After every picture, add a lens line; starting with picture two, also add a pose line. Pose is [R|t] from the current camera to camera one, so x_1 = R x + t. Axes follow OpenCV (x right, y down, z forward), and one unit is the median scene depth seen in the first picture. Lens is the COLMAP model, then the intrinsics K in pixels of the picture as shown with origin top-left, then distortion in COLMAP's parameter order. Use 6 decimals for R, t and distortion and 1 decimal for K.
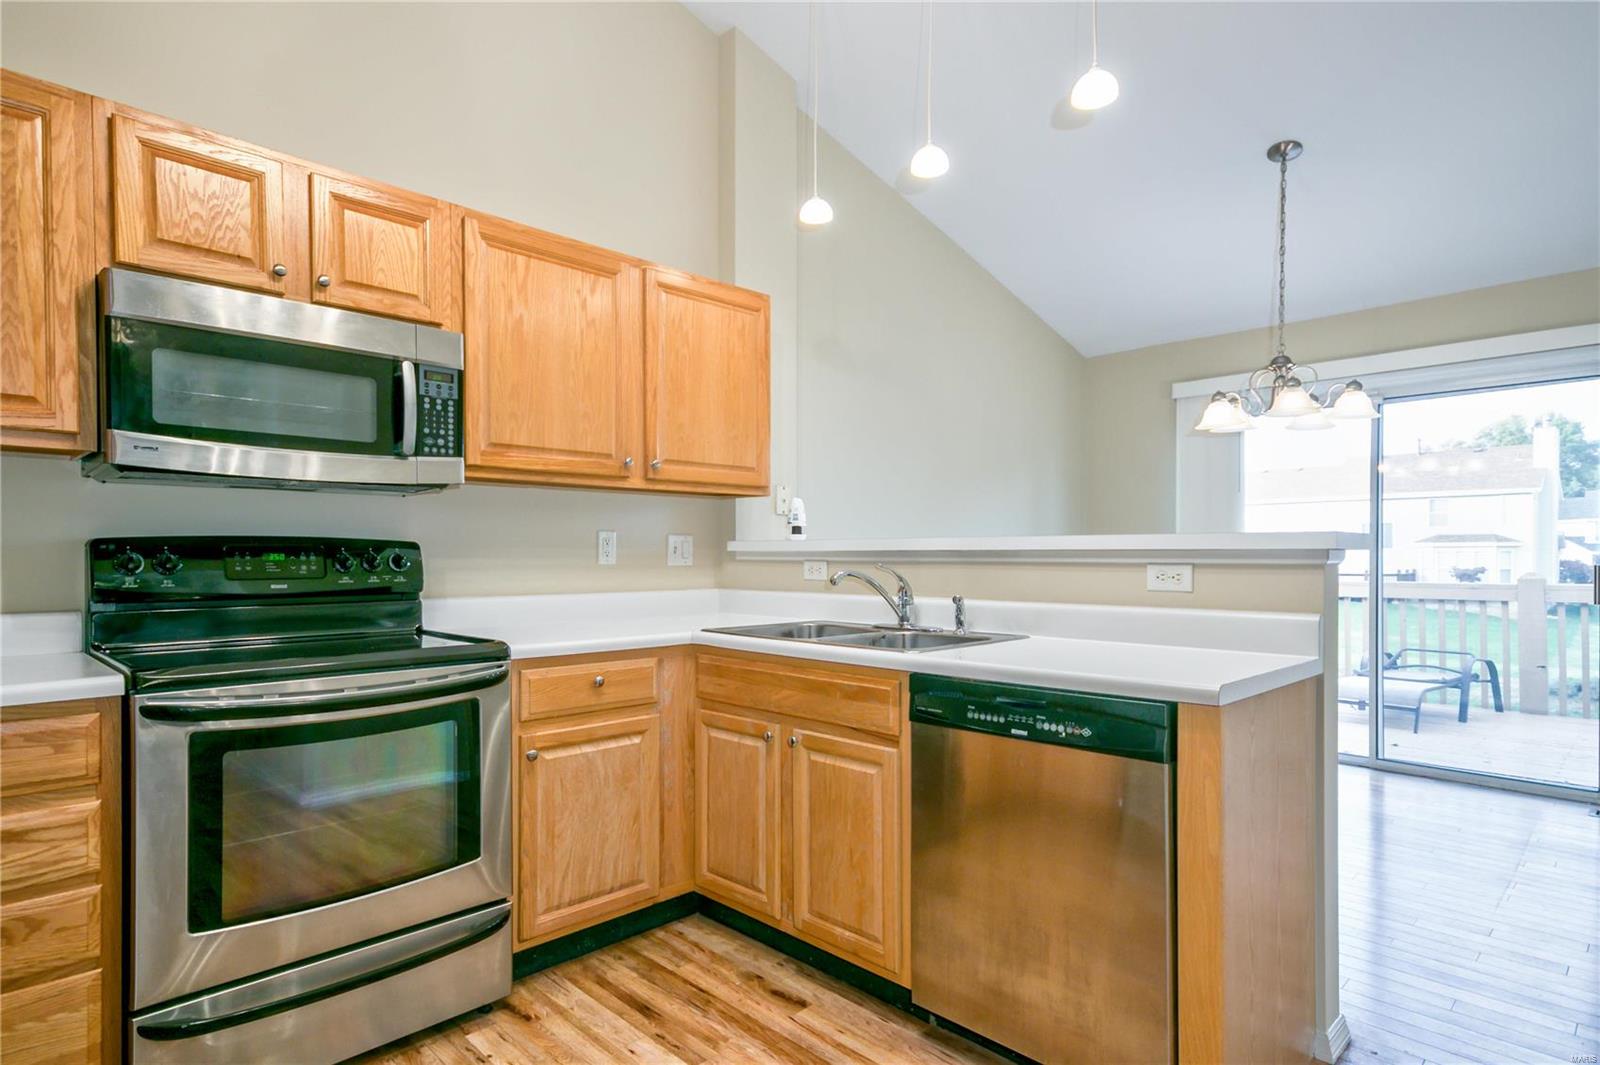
lens RADIAL K [[840.7, 0, 798.4], [0, 840.7, 558.5], [0, 0, 1]] dist [0.003436, 0.000877]
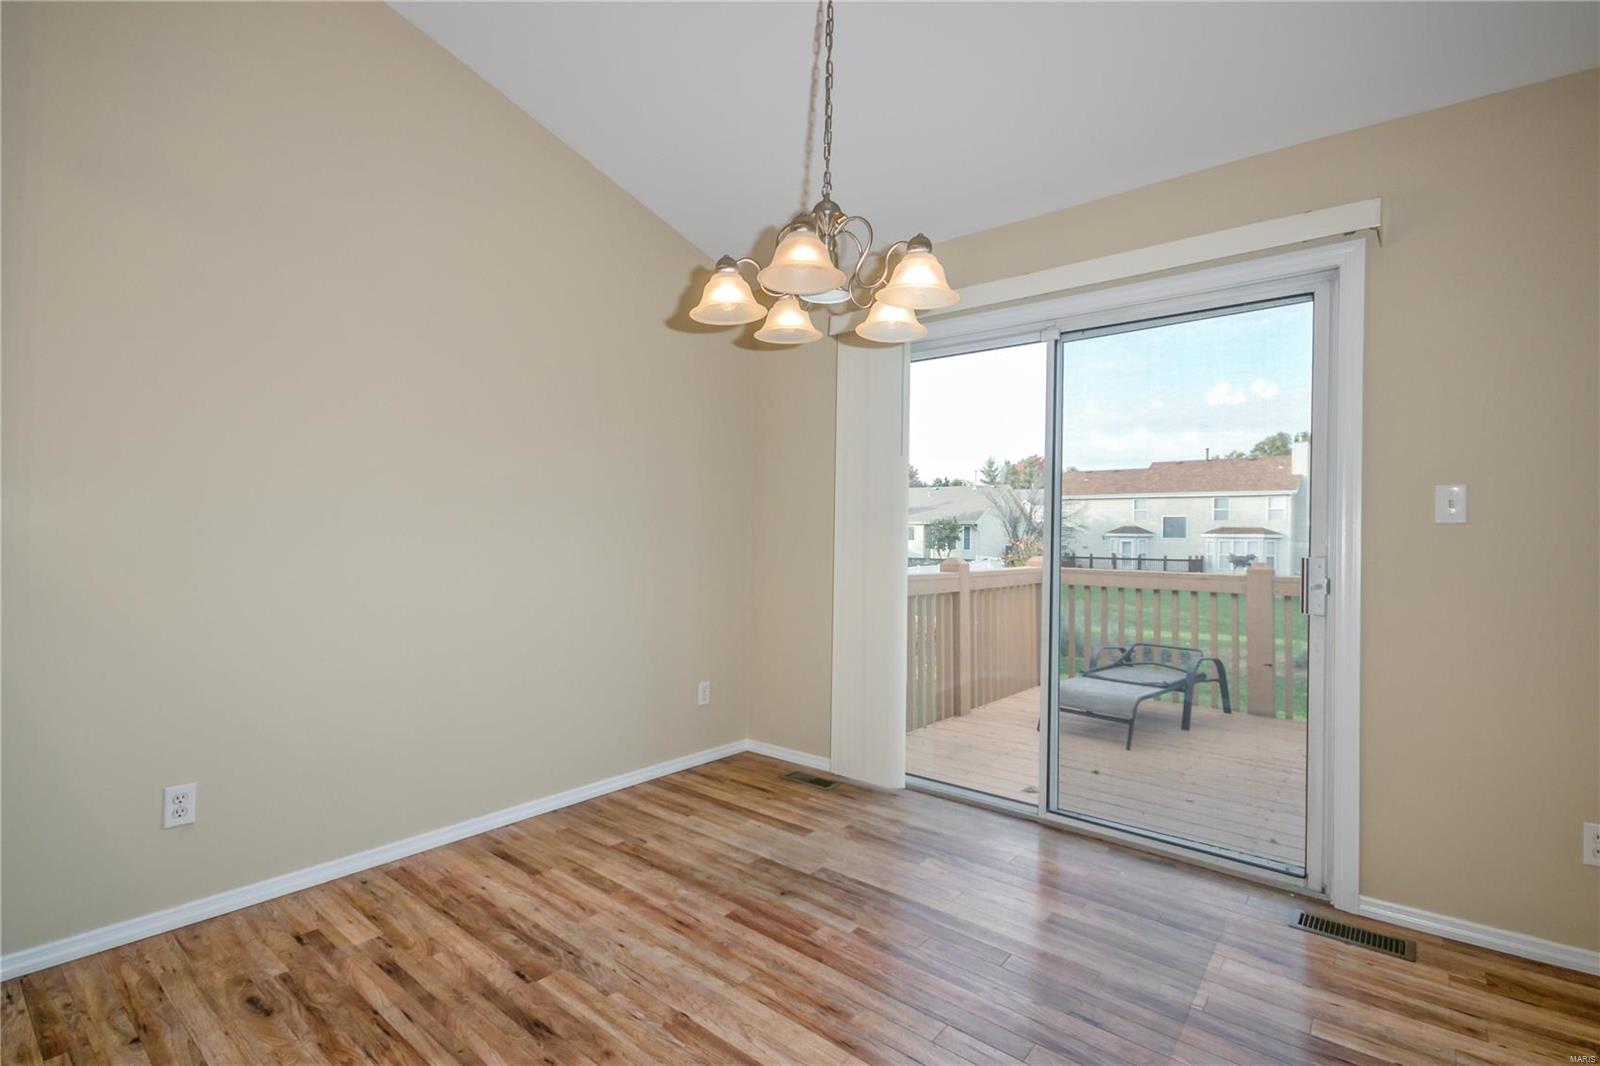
lens RADIAL K [[721.2, 0, 800.0], [0, 721.2, 533.0], [0, 0, 1]] dist [-0.000947, -0.000070]
pose [[0.993169, 0.019866, 0.114985, 0.268619], [-0.019043, 0.999785, -0.008251, -0.000461], [-0.115125, 0.006005, 0.993333, 0.265227]]
